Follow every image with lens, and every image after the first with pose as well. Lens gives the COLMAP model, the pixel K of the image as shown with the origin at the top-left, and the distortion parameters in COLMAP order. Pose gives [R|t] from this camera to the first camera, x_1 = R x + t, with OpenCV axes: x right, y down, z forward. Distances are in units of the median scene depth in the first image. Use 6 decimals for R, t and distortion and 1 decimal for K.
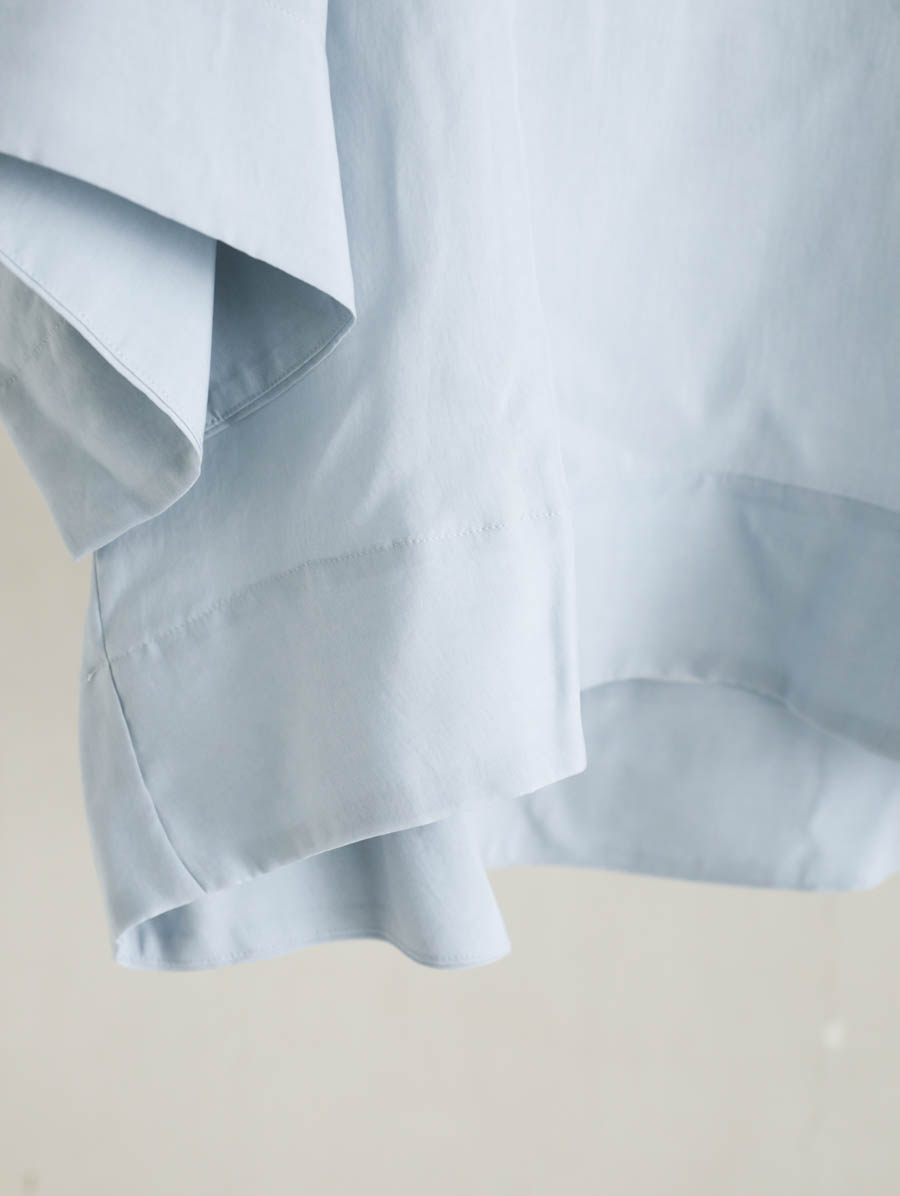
lens RADIAL K [[1654.9, 0, 450.0], [0, 1654.9, 598.0], [0, 0, 1]] dist [0.003788, -0.001005]
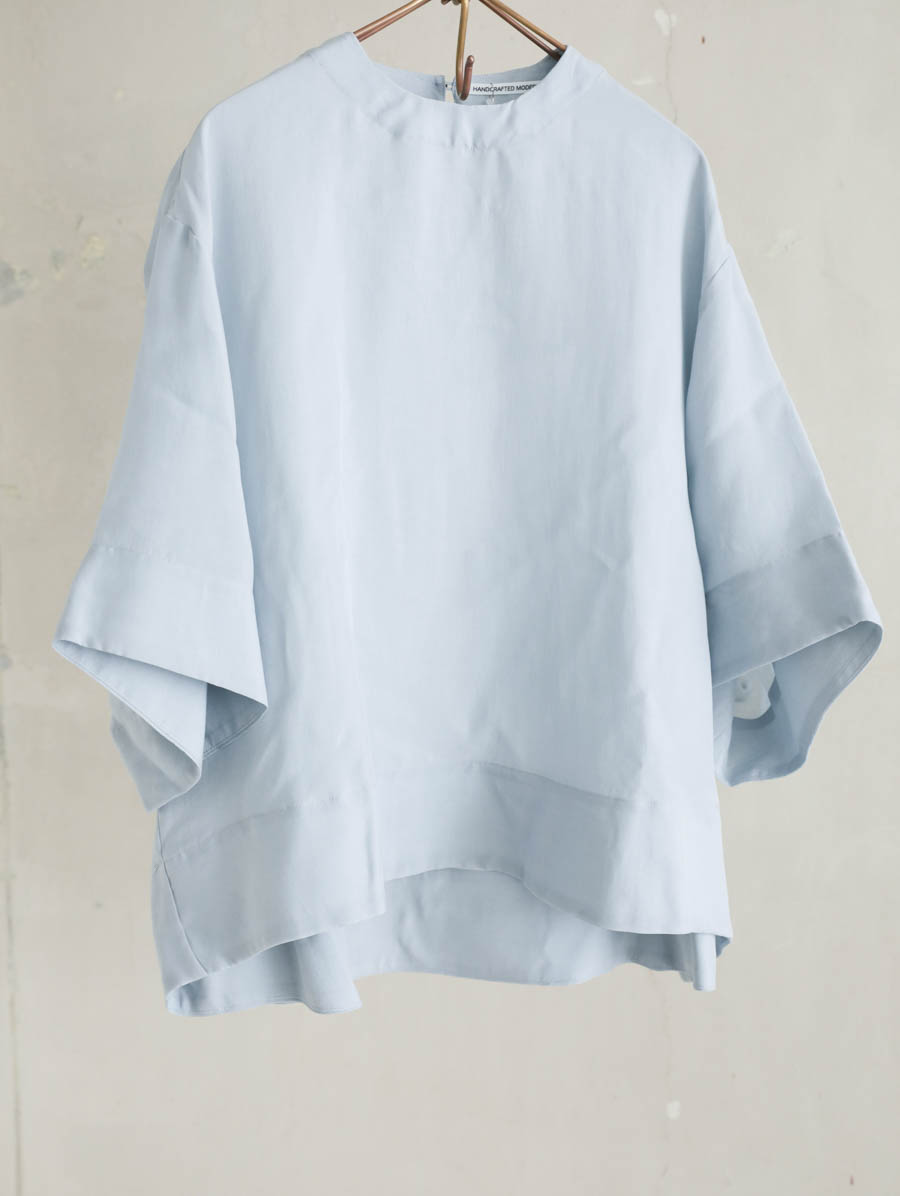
lens RADIAL K [[1700.7, 0, 447.9], [0, 1700.7, 625.7], [0, 0, 1]] dist [-0.003005, 0.685619]
pose [[0.994126, -0.016173, -0.107014, 0.389424], [0.006560, 0.995958, -0.089584, -0.064075], [0.108030, 0.088356, 0.990213, -1.131054]]
